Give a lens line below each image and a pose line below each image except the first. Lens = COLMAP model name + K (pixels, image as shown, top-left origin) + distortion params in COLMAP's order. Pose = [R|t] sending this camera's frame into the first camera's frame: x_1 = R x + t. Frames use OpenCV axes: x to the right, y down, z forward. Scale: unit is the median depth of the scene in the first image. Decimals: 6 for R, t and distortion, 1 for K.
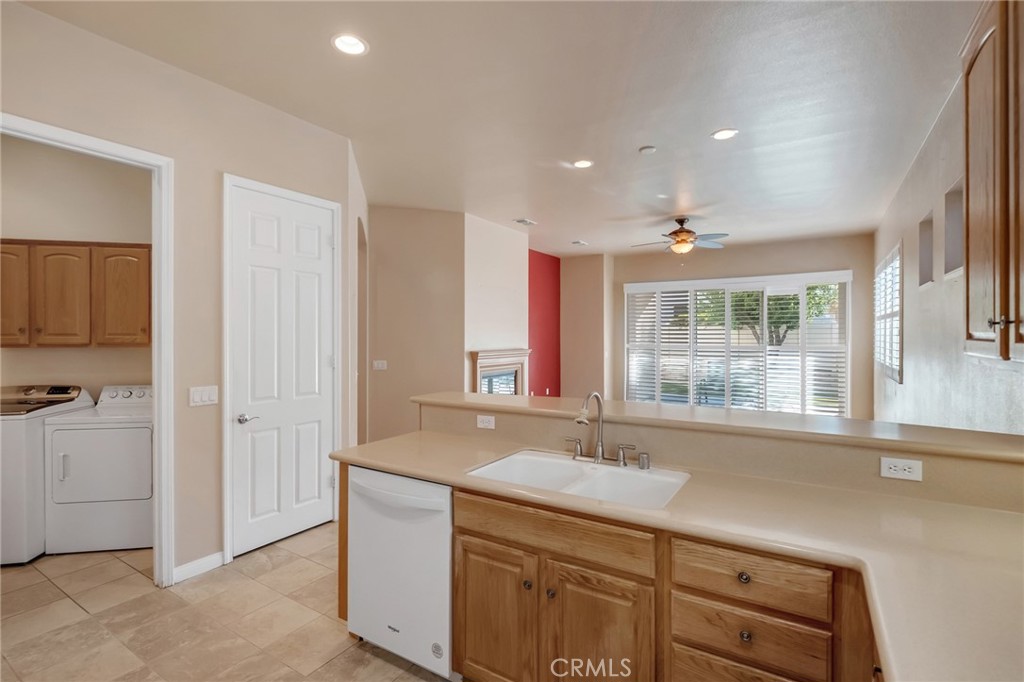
lens RADIAL K [[481.8, 0, 500.3], [0, 481.8, 336.6], [0, 0, 1]] dist [-0.000453, -0.000021]
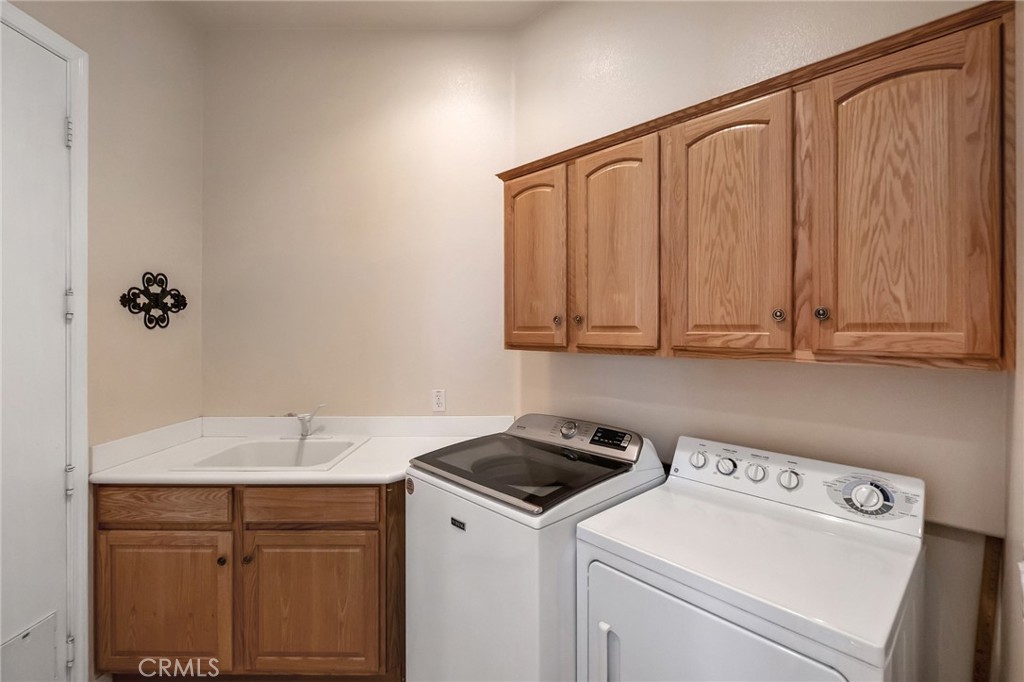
lens RADIAL K [[441.9, 0, 510.9], [0, 441.9, 328.5], [0, 0, 1]] dist [0.000536, -0.000018]
pose [[0.537934, -0.000569, -0.842987, -0.589226], [-0.001274, 0.999998, -0.001488, -0.002968], [0.842986, 0.001874, 0.537932, 0.674359]]
